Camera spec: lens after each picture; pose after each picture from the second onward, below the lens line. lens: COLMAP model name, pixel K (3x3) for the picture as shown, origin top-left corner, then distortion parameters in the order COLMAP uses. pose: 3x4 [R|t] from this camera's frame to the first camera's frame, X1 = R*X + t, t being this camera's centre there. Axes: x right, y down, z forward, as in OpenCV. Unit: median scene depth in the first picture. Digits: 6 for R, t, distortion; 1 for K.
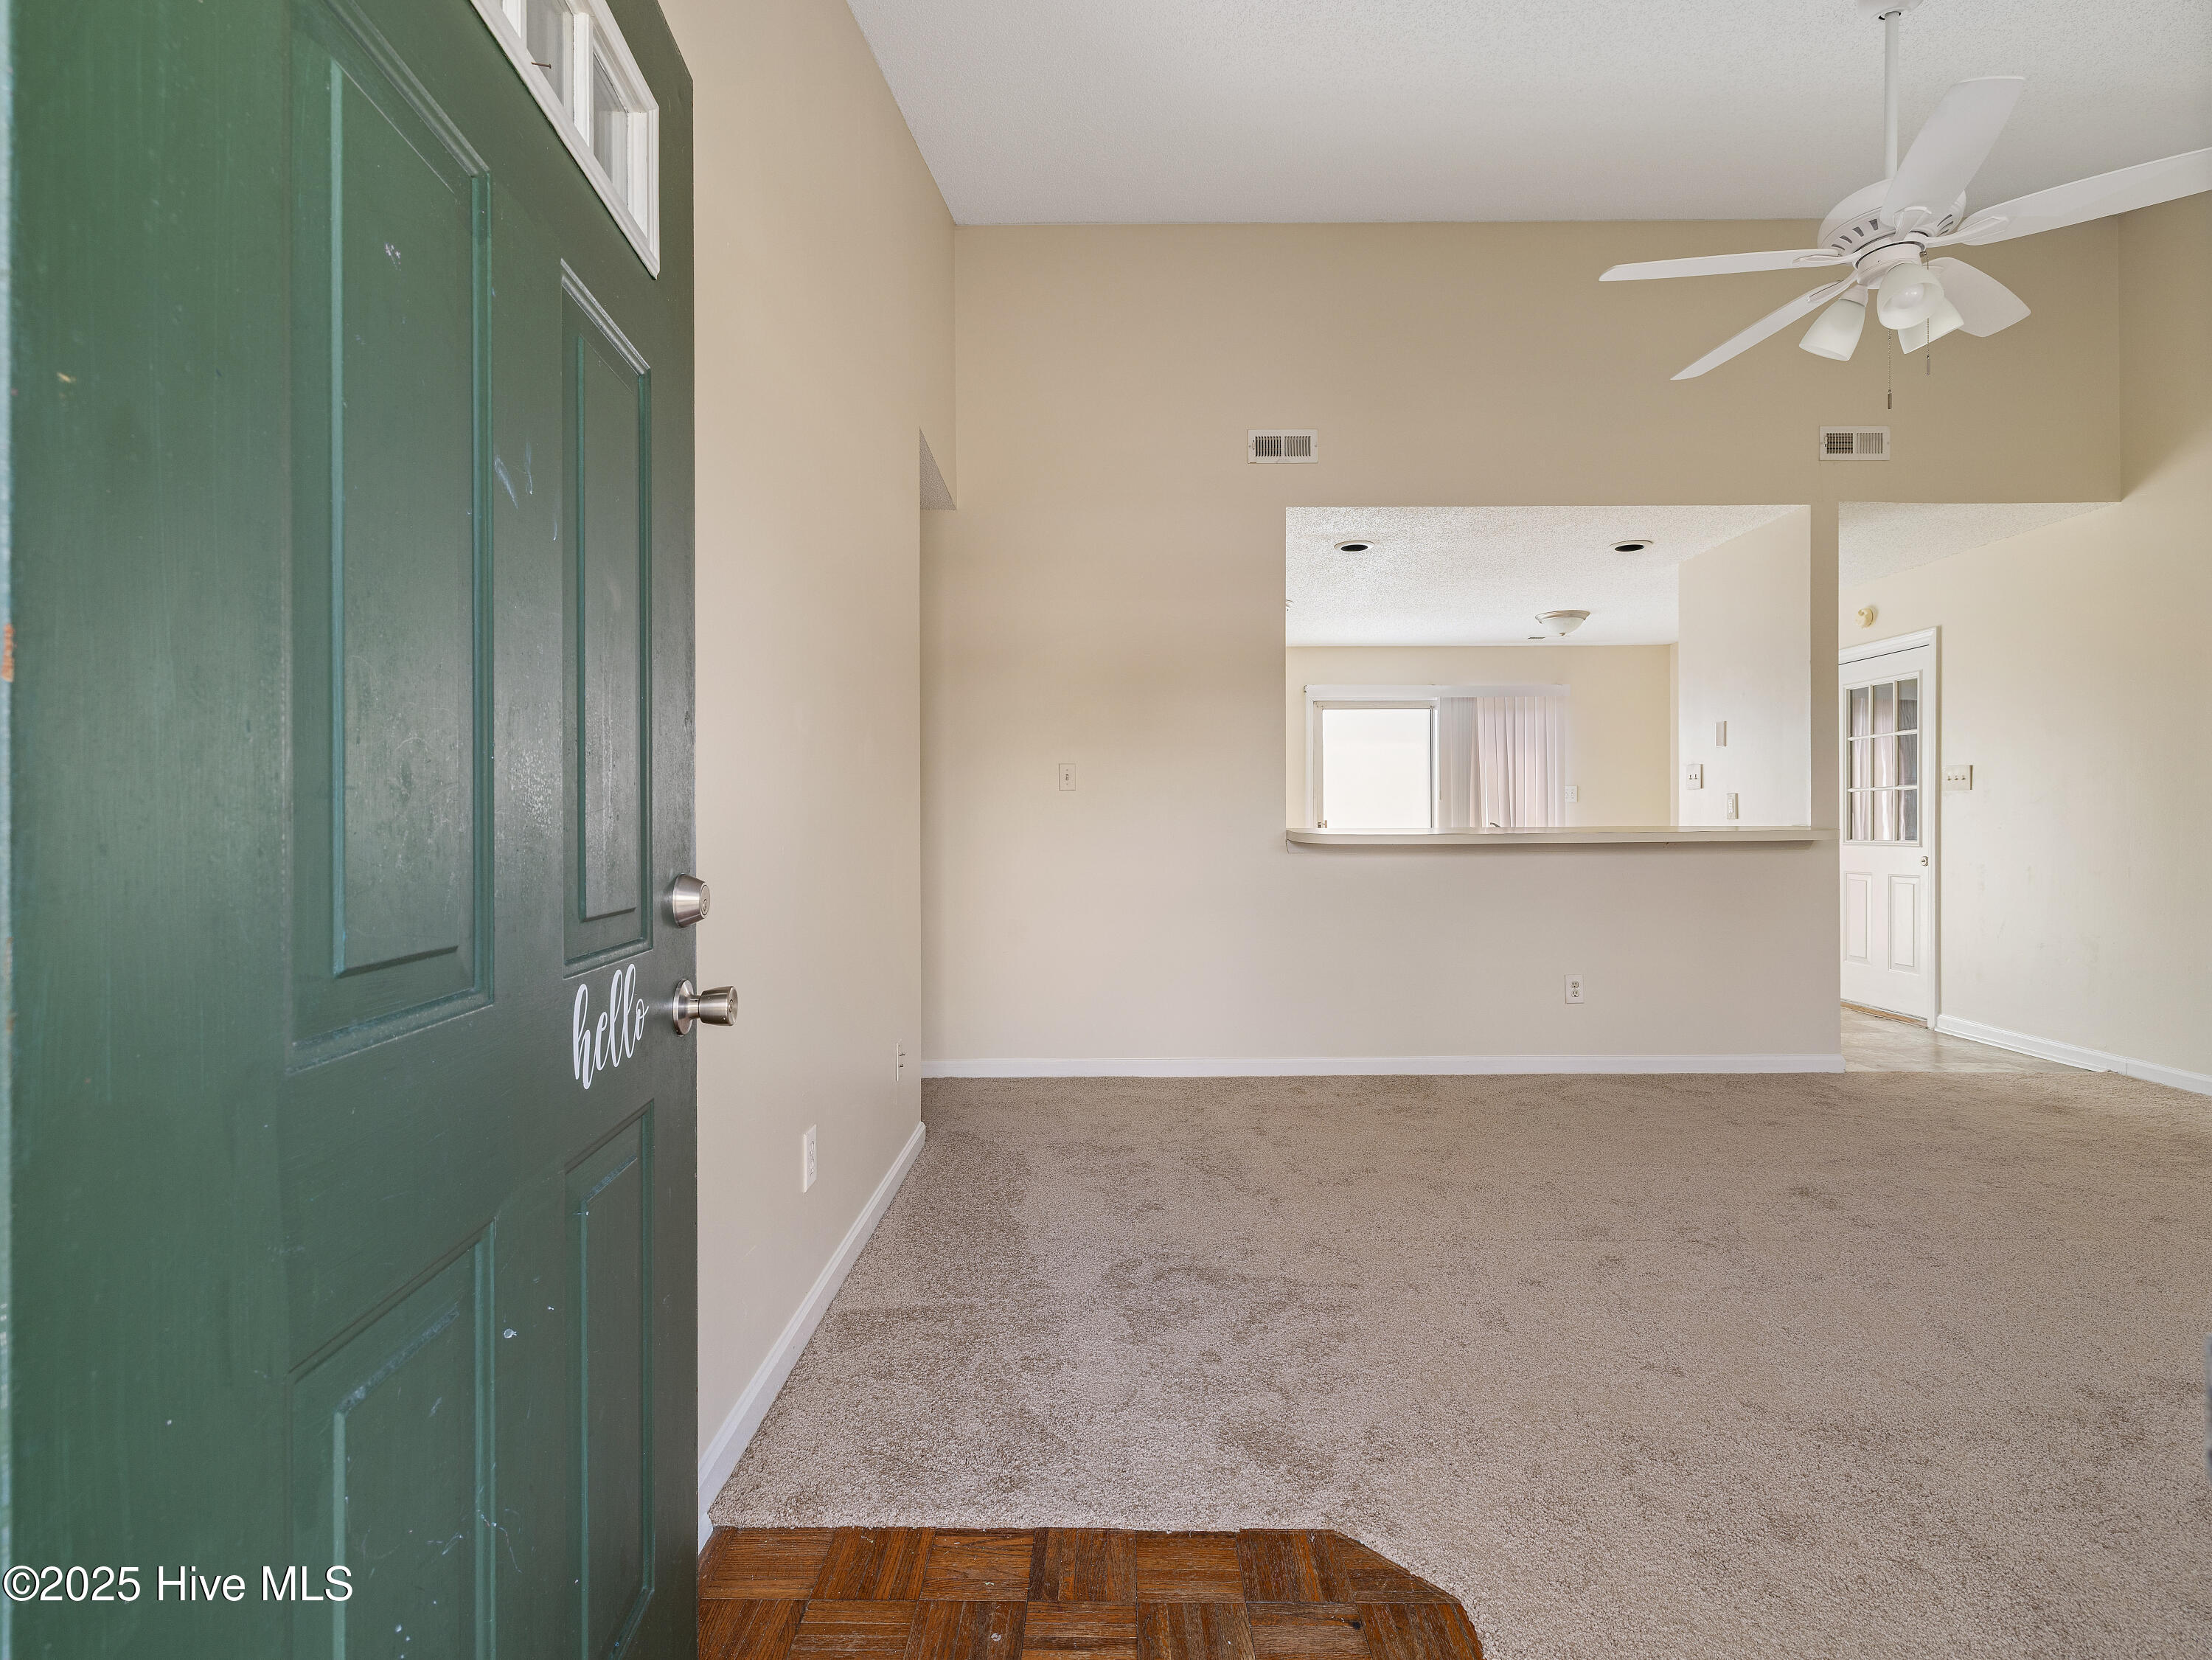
lens RADIAL K [[1044.3, 0, 1103.4], [0, 1044.3, 817.3], [0, 0, 1]] dist [0.000760, 0.000489]
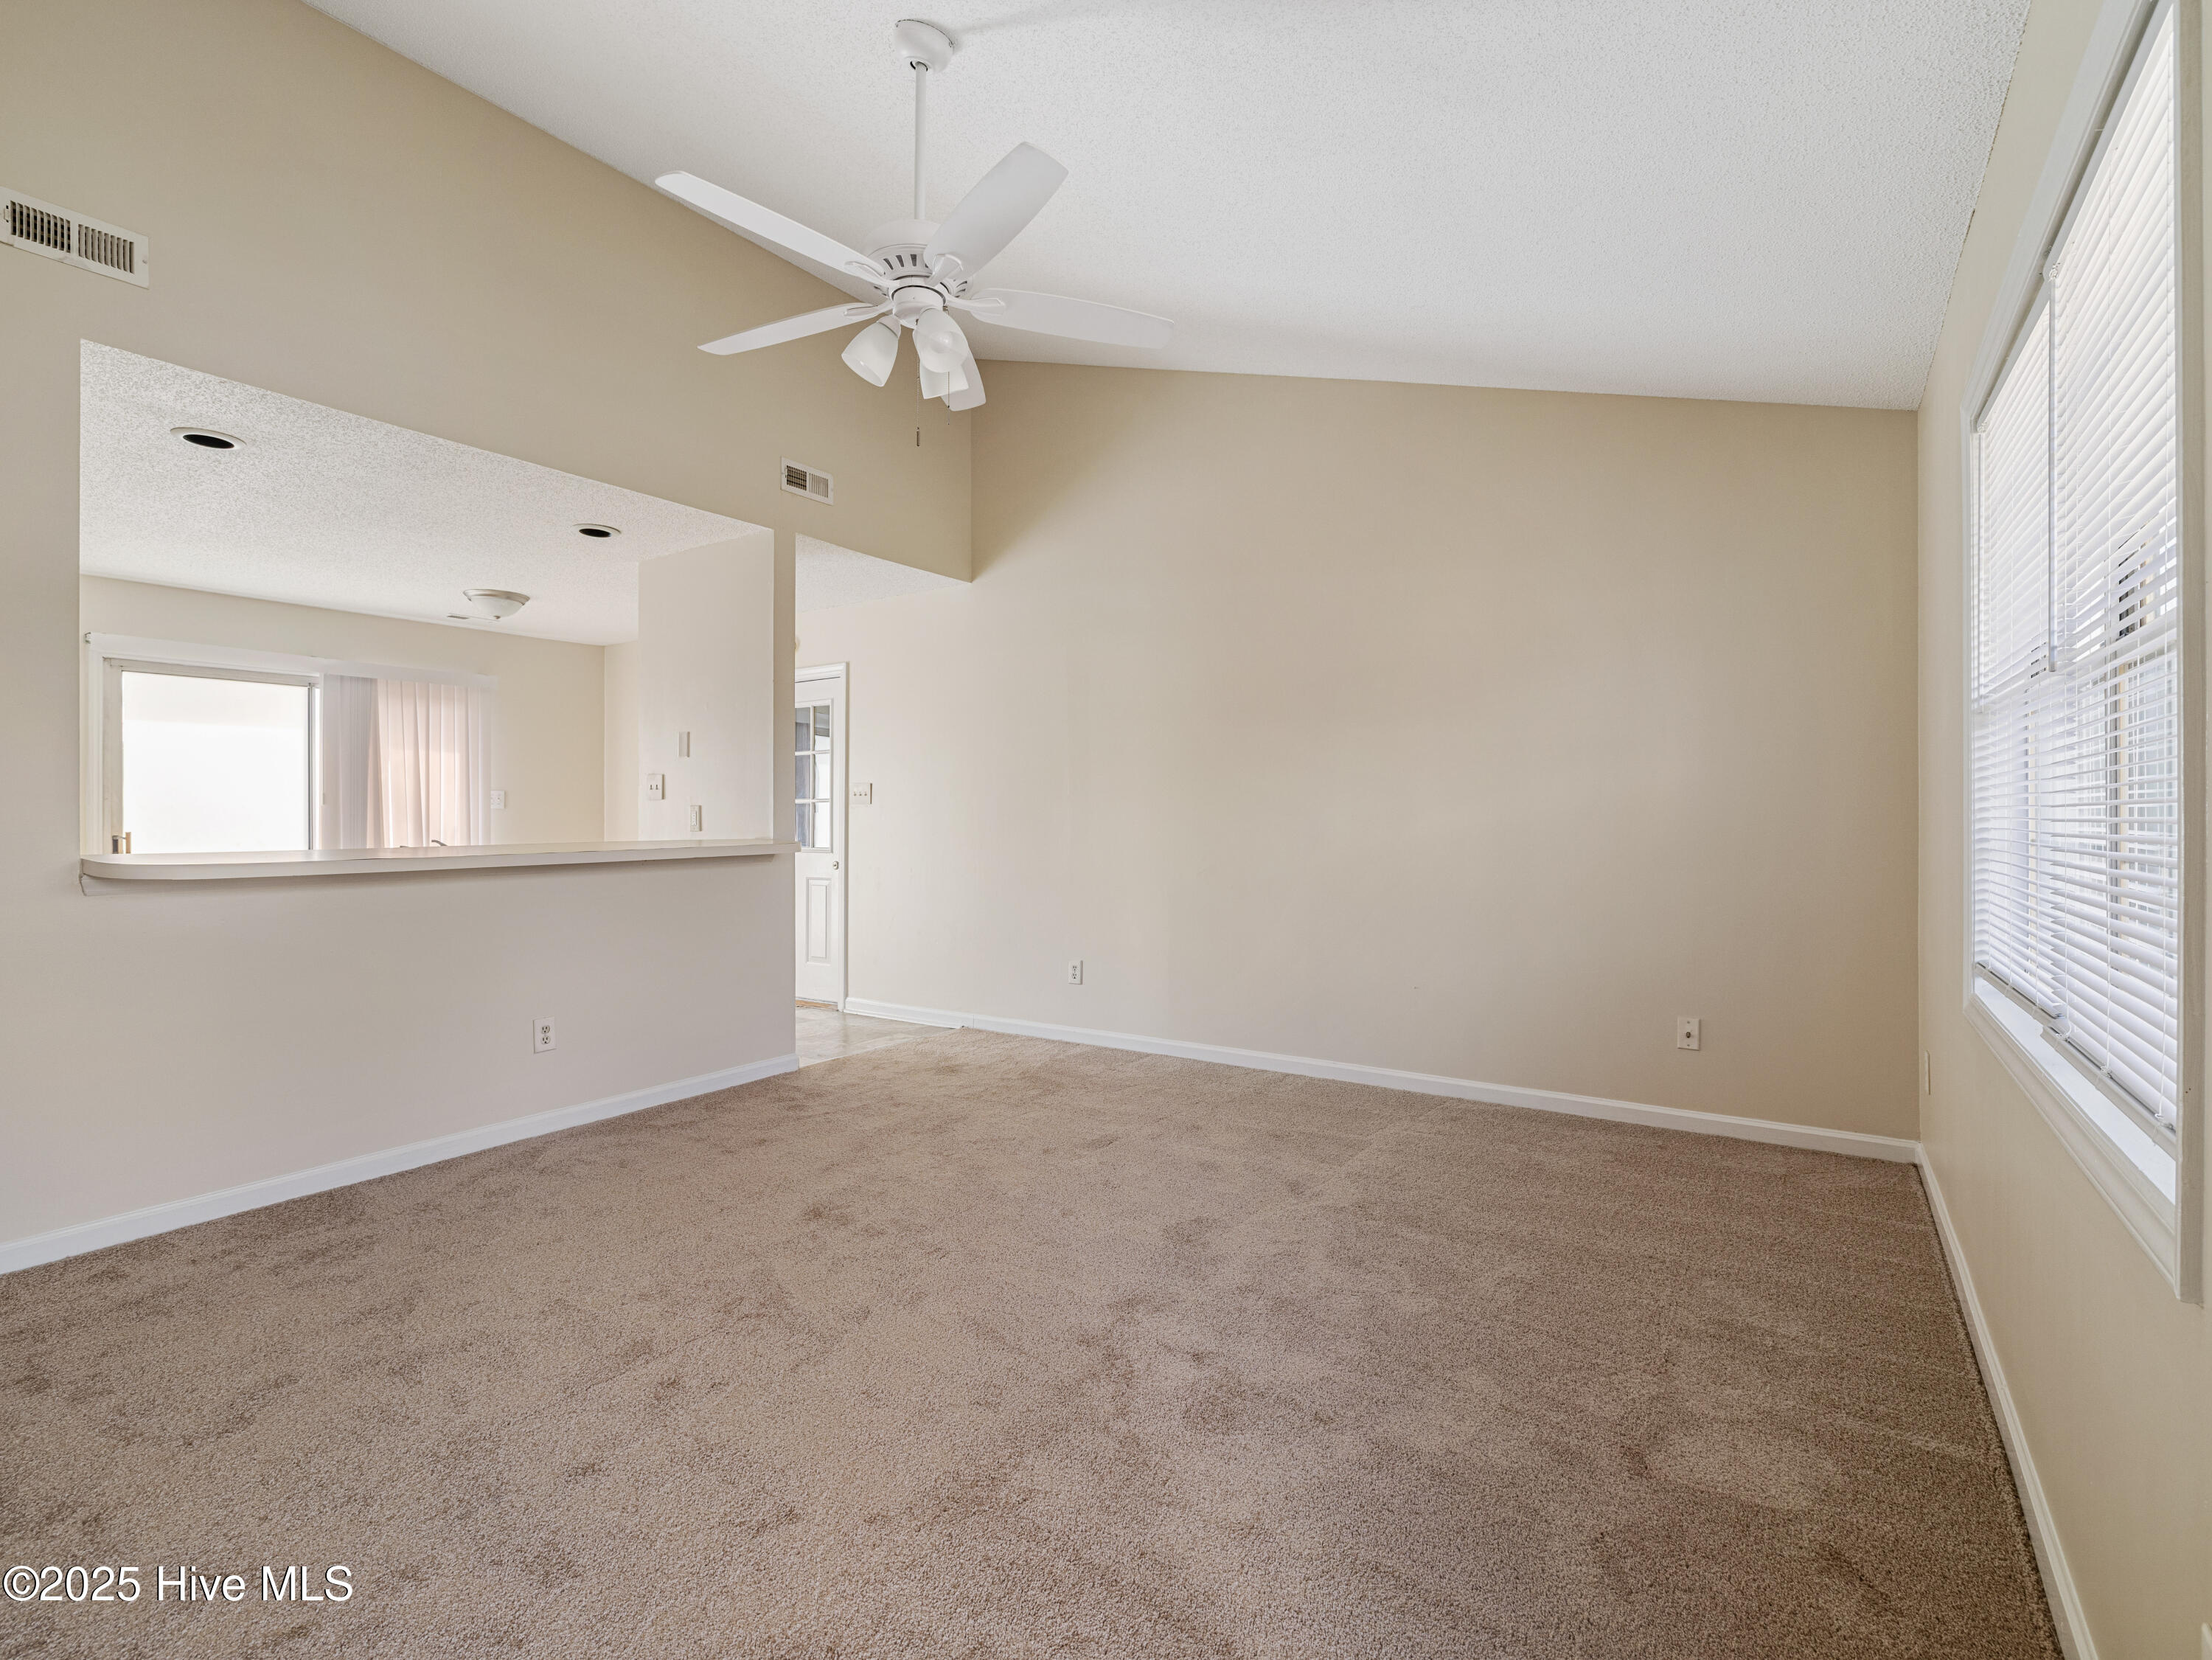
lens RADIAL K [[1044.3, 0, 1103.4], [0, 1044.3, 817.3], [0, 0, 1]] dist [0.000760, 0.000489]
pose [[0.557352, 0.001438, 0.830275, -0.002277], [-0.000450, 0.999999, -0.001431, -0.011657], [-0.830276, 0.000424, 0.557352, 0.147524]]
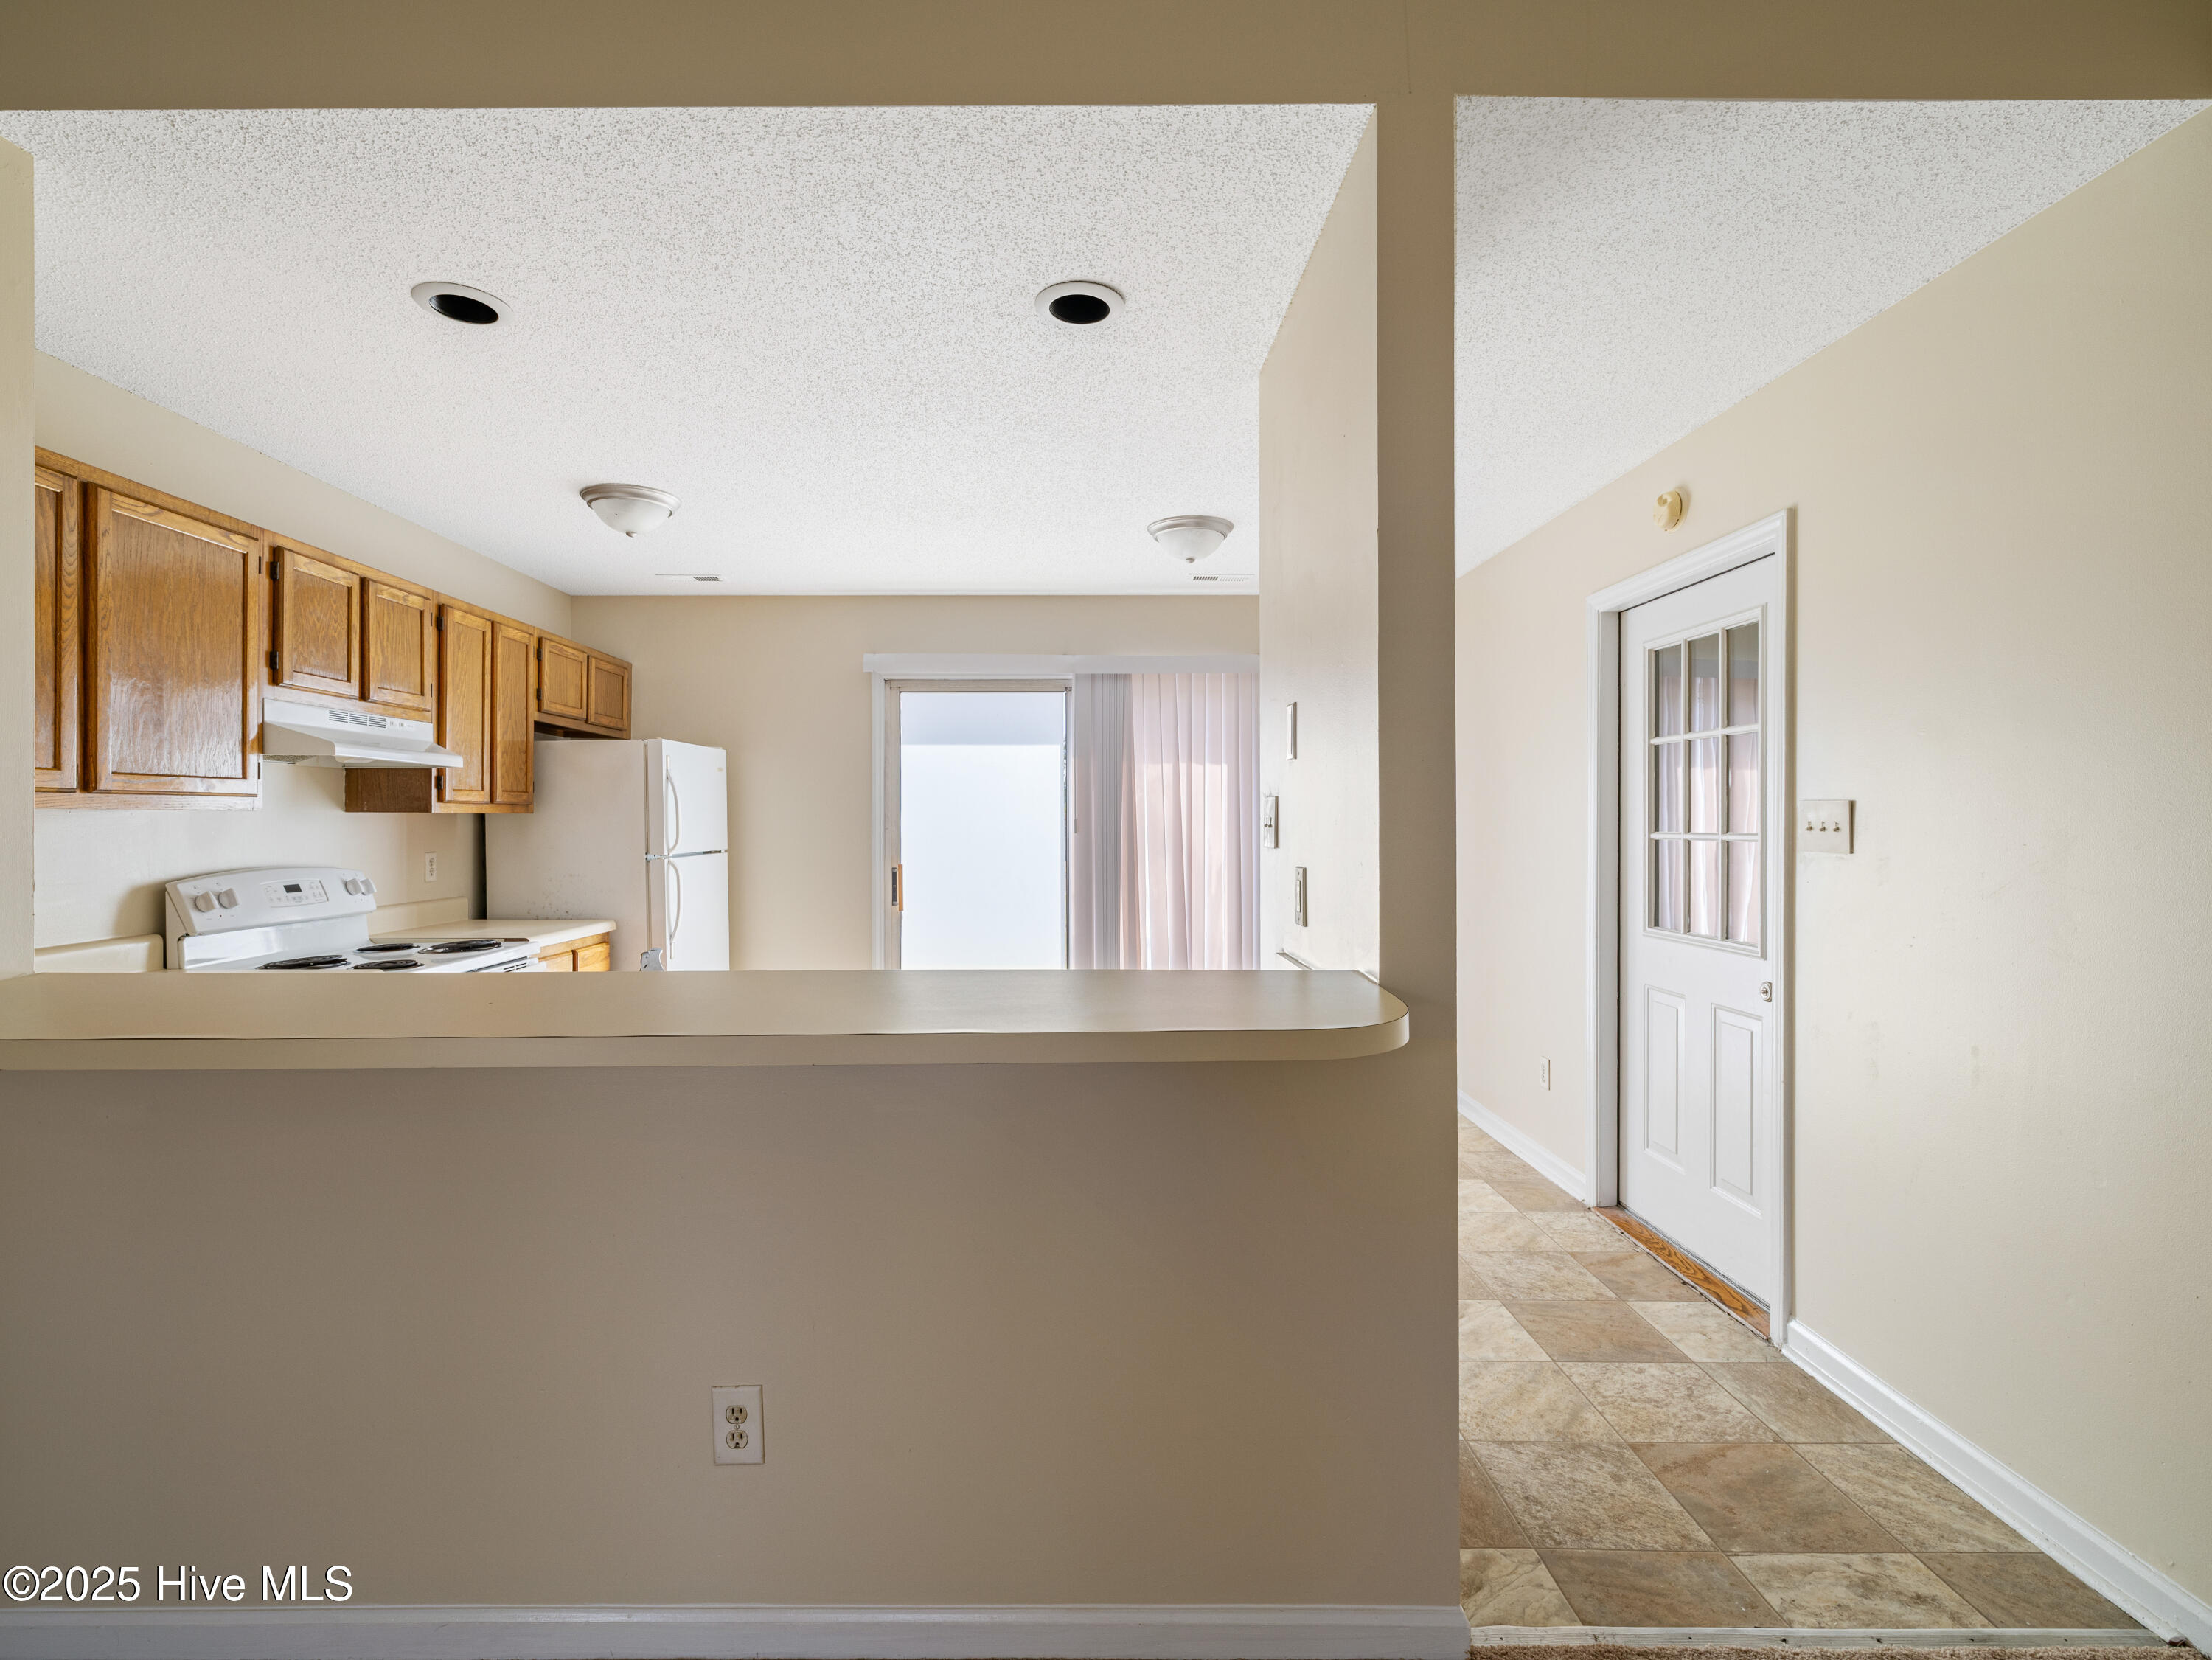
lens RADIAL K [[1065.8, 0, 1062.2], [0, 1065.8, 818.4], [0, 0, 1]] dist [0.003102, 0.000773]
pose [[0.999987, 0.000666, 0.005084, 0.564429], [-0.000684, 0.999994, 0.003478, -0.051189], [-0.005081, -0.003481, 0.999981, 0.624106]]
